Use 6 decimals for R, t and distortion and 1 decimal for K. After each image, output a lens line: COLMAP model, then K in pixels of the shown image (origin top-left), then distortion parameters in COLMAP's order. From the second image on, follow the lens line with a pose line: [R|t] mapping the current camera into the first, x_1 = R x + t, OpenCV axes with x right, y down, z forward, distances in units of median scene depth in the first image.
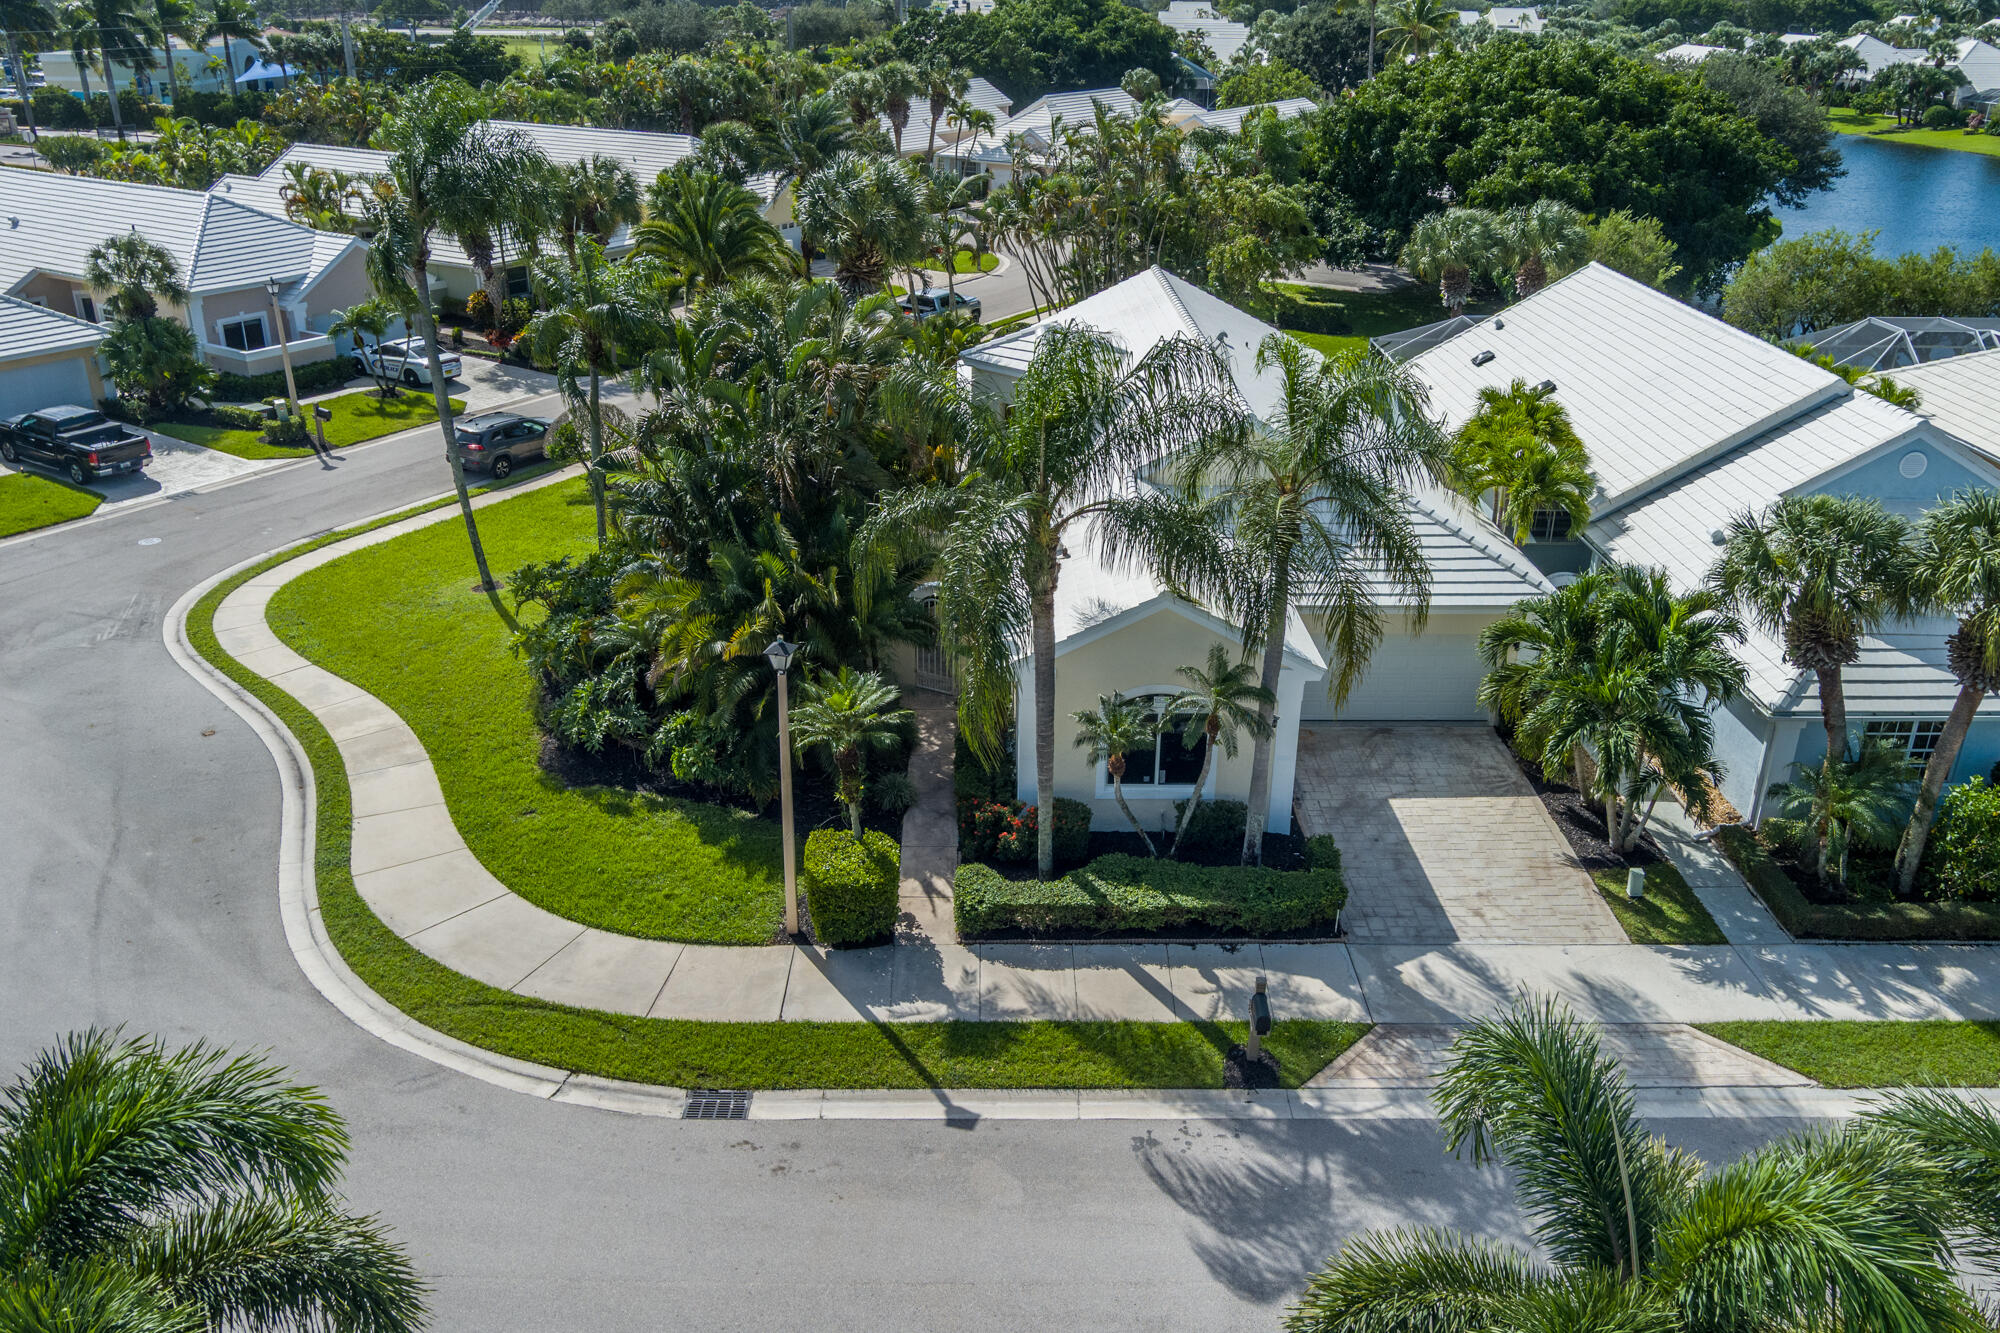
lens RADIAL K [[1561.0, 0, 998.4], [0, 1561.0, 666.4], [0, 0, 1]] dist [-0.005550, 0.001697]
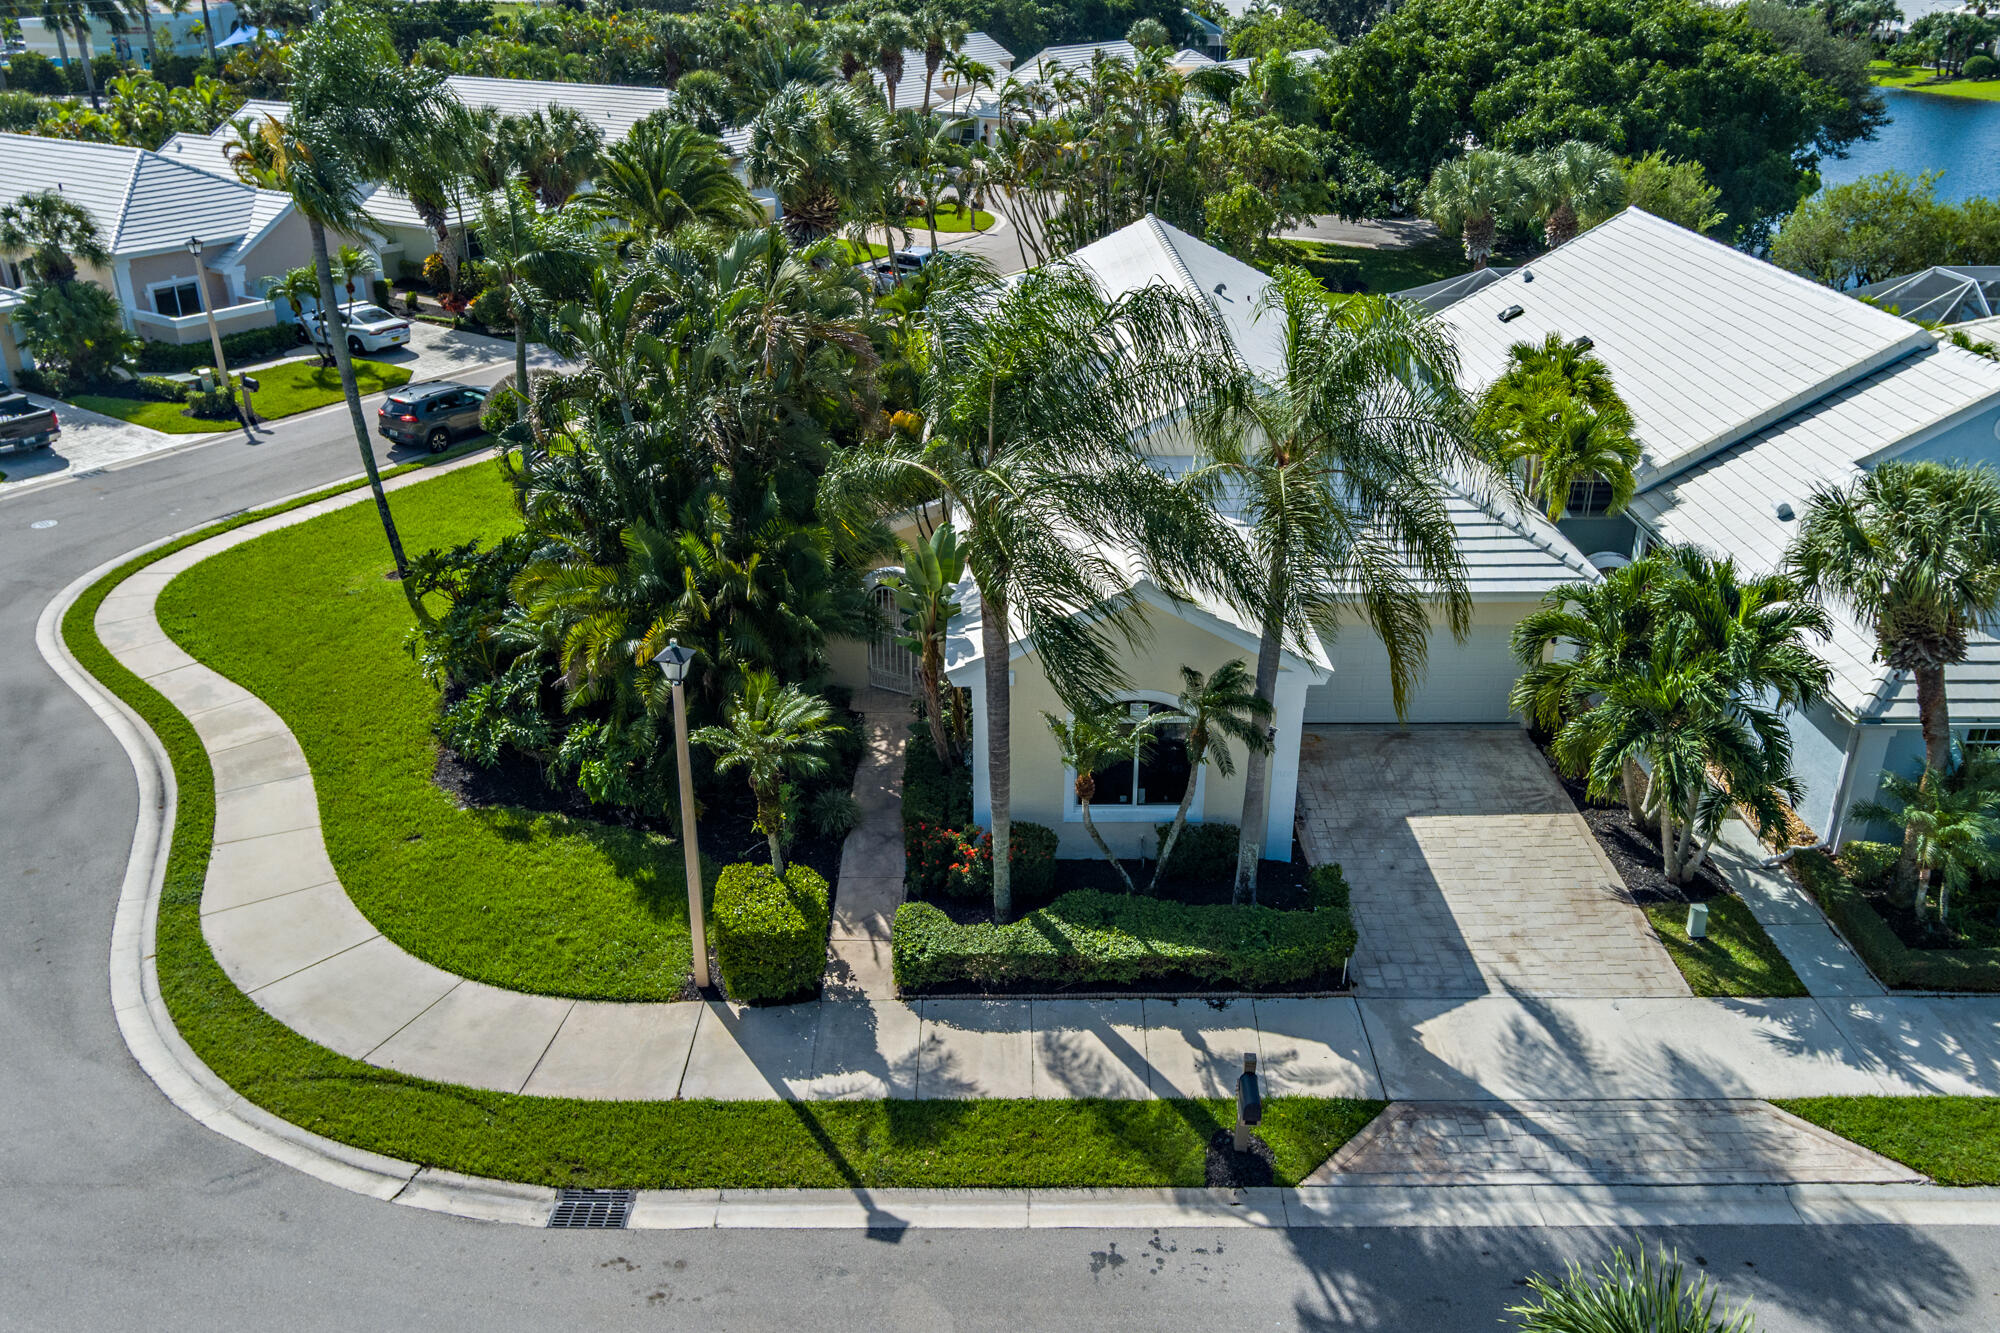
lens RADIAL K [[1561.0, 0, 998.4], [0, 1561.0, 666.4], [0, 0, 1]] dist [-0.005550, 0.001697]
pose [[0.999926, -0.004647, -0.011268, 0.032216], [0.004846, 0.999831, 0.017733, -0.014282], [0.011183, -0.017786, 0.999779, 0.126438]]
